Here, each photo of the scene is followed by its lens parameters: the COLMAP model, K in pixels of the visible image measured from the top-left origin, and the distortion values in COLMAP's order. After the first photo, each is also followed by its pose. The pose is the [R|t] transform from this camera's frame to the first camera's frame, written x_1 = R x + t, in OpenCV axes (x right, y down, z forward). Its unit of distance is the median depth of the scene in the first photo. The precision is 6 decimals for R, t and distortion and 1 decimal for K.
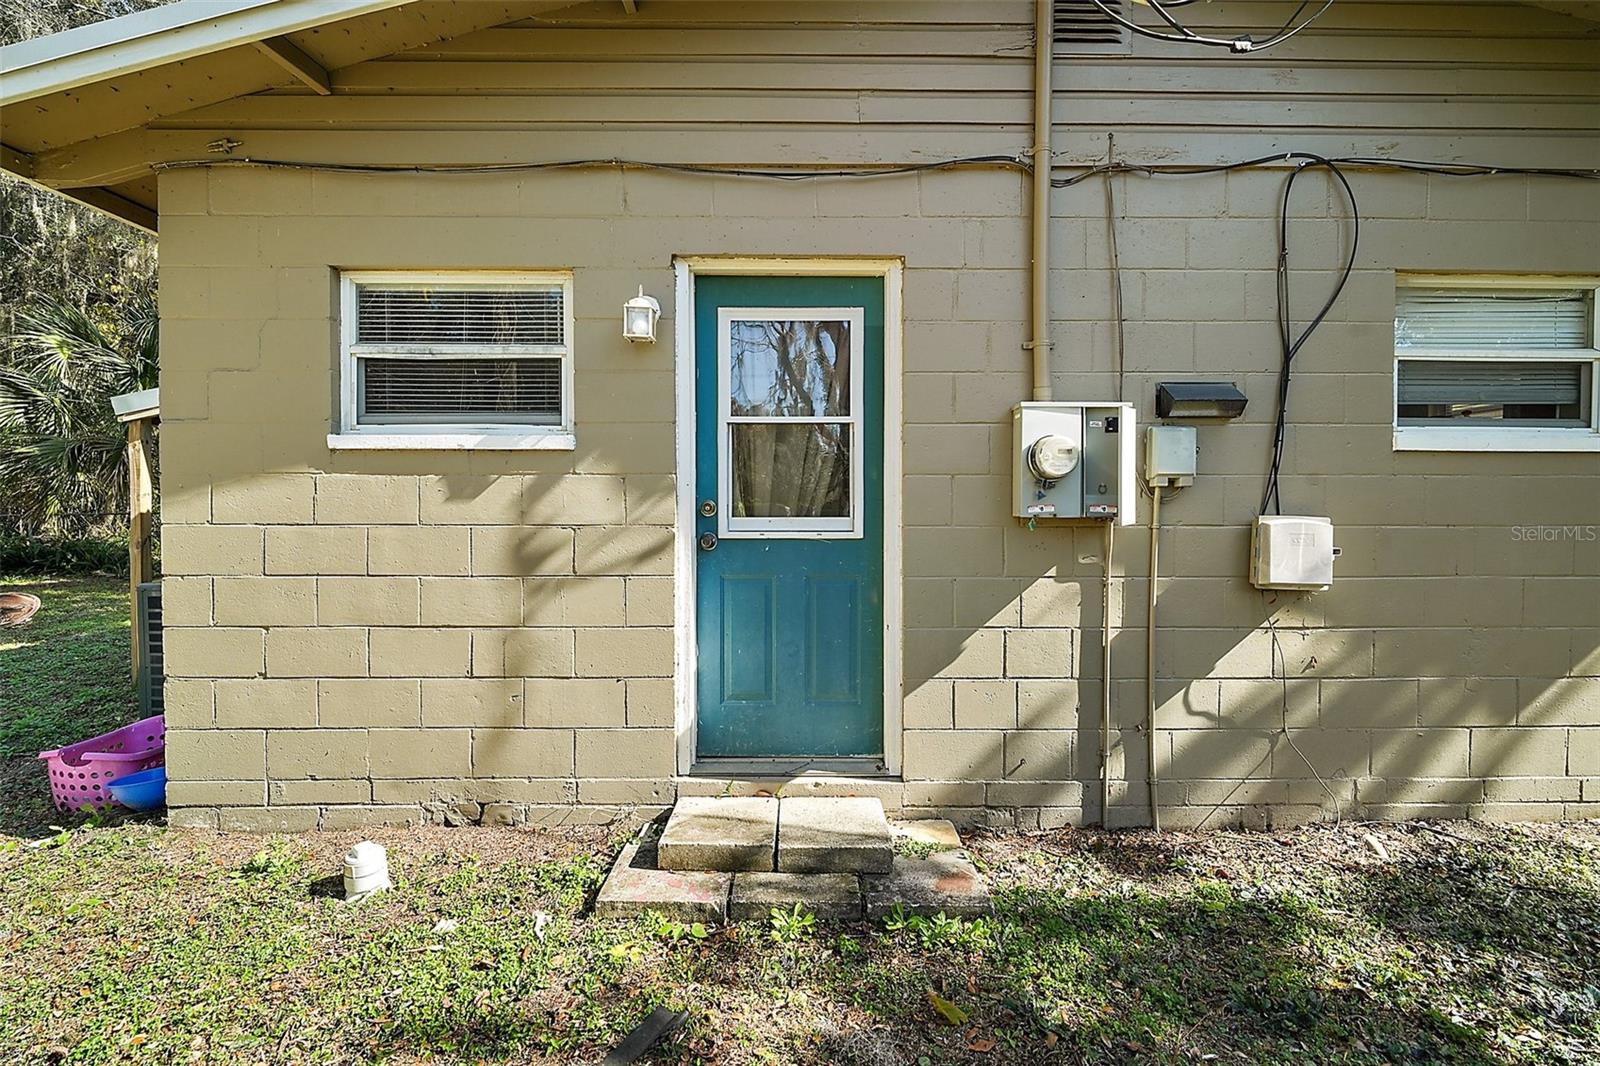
lens RADIAL K [[711.0, 0, 799.6], [0, 711.0, 539.6], [0, 0, 1]] dist [-0.000831, 0.000057]
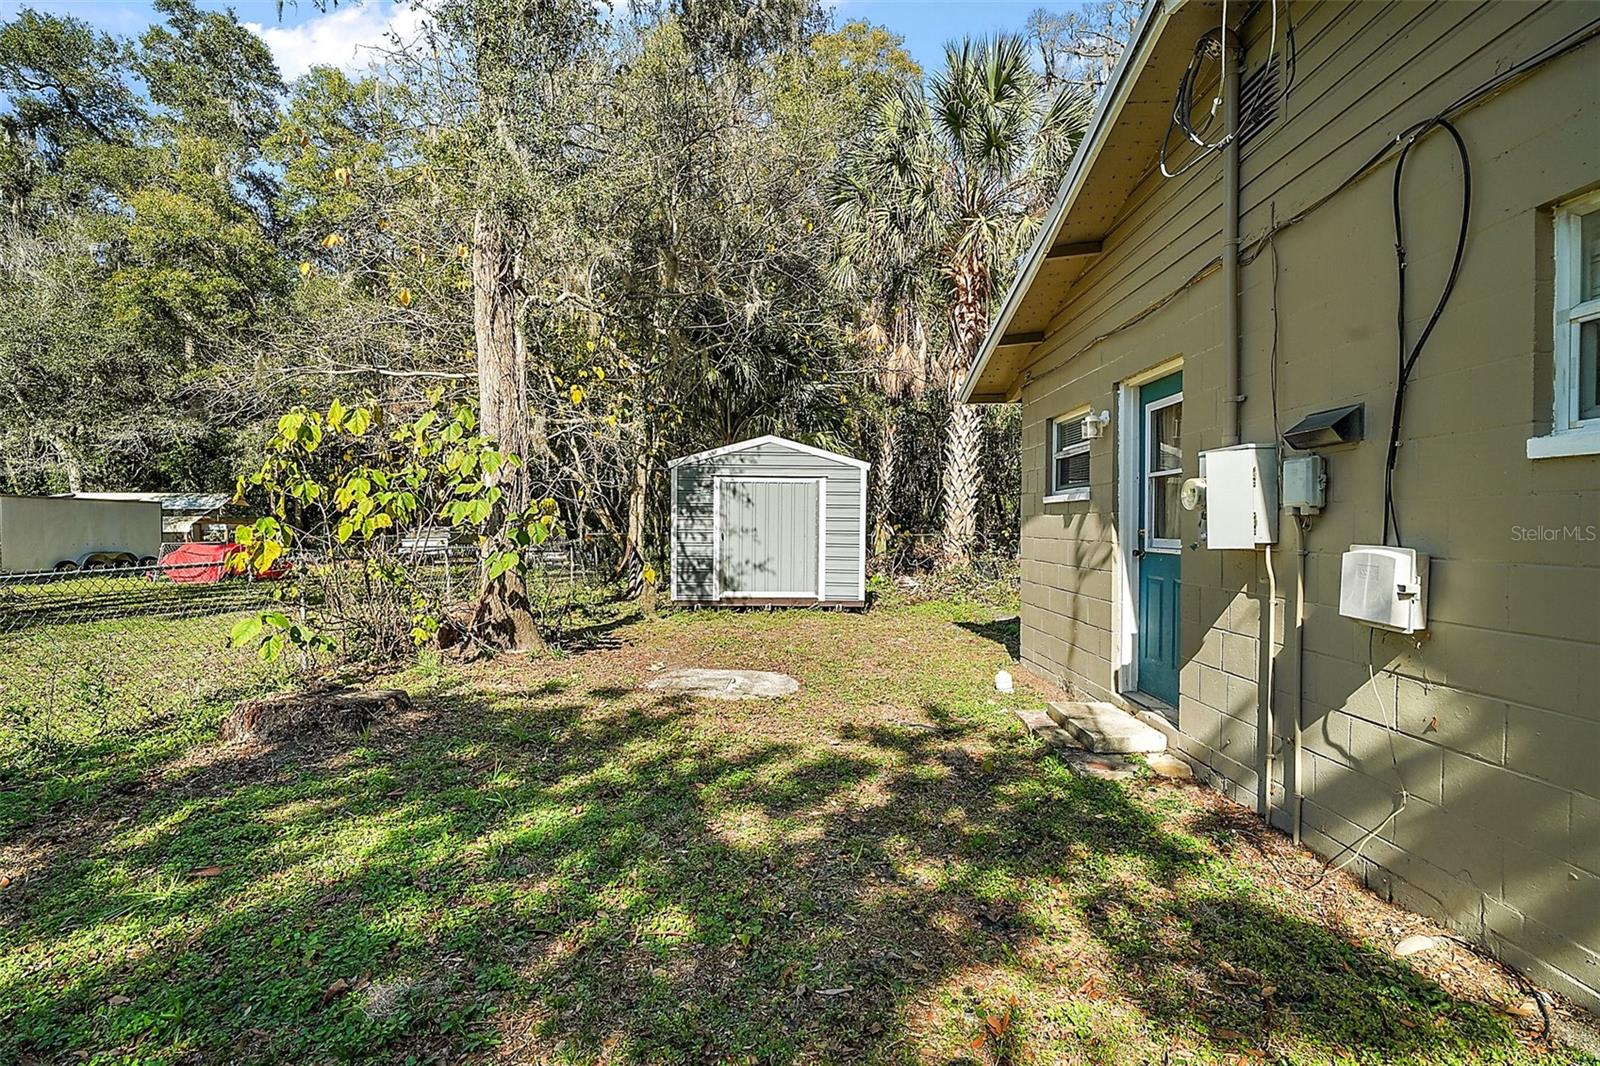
lens RADIAL K [[752.2, 0, 799.7], [0, 752.2, 533.5], [0, 0, 1]] dist [-0.004740, -0.001386]
pose [[-0.022293, 0.007271, -0.999725, 1.619693], [-0.021329, 0.999743, 0.007746, -0.040052], [0.999524, 0.021495, -0.022132, 0.283956]]
